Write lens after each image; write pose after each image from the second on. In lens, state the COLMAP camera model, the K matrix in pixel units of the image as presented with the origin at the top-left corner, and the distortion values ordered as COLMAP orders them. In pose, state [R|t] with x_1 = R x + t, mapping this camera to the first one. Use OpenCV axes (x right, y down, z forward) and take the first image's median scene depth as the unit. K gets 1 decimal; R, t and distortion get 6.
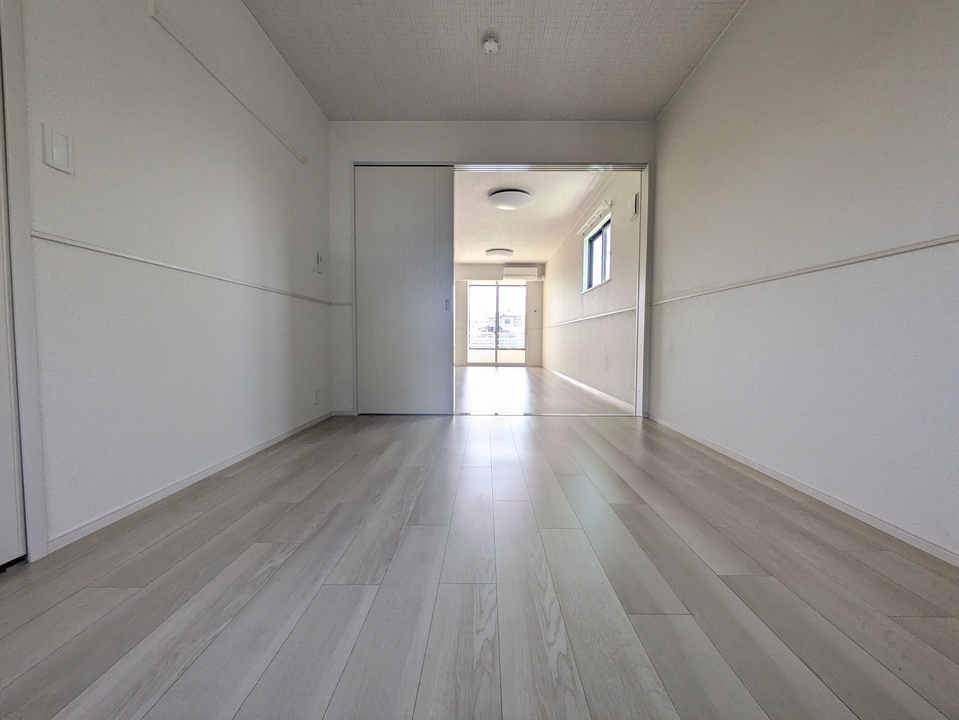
lens RADIAL K [[383.5, 0, 479.5], [0, 383.5, 360.0], [0, 0, 1]] dist [0.000464, 0.000137]
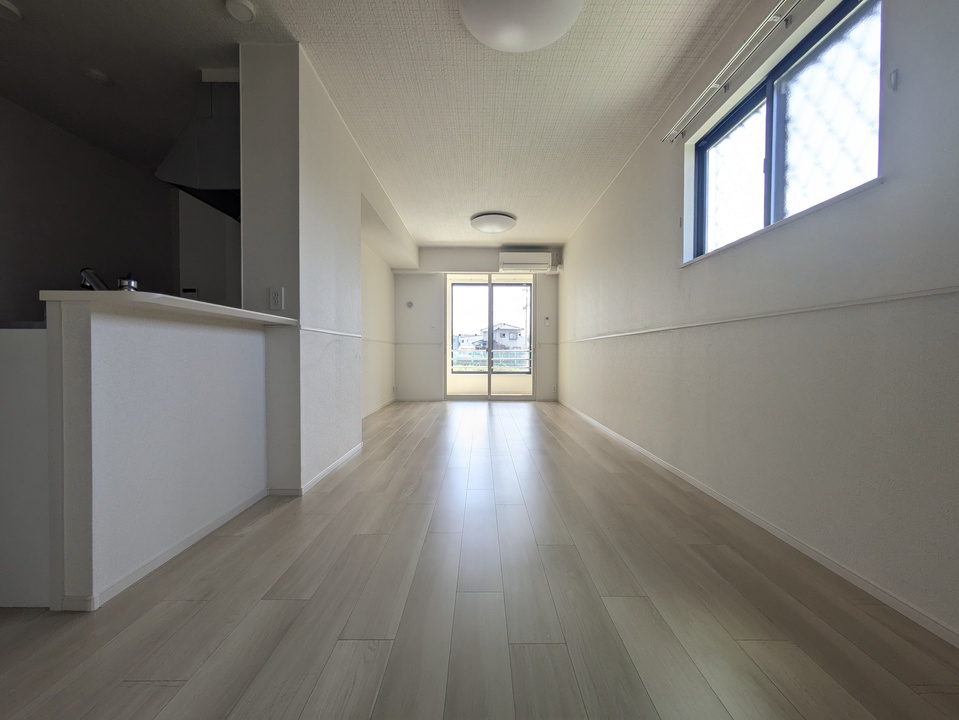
lens RADIAL K [[383.5, 0, 479.5], [0, 383.5, 360.0], [0, 0, 1]] dist [0.000464, 0.000137]
pose [[0.999906, -0.002140, 0.013521, 0.017756], [0.002635, 0.999323, -0.036695, -0.030389], [-0.013434, 0.036727, 0.999235, 0.332567]]
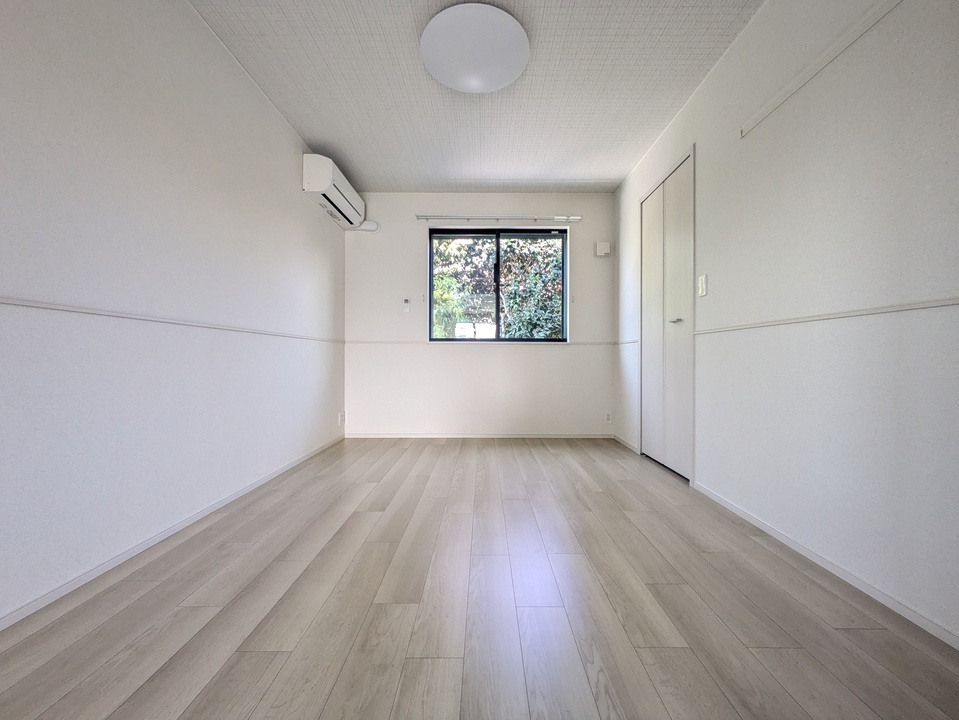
lens RADIAL K [[383.5, 0, 479.5], [0, 383.5, 360.0], [0, 0, 1]] dist [0.000464, 0.000137]
pose [[-0.999920, -0.008952, -0.008889, 0.031186], [-0.009400, 0.998620, 0.051671, -0.198692], [0.008414, 0.051751, -0.998625, 2.199040]]
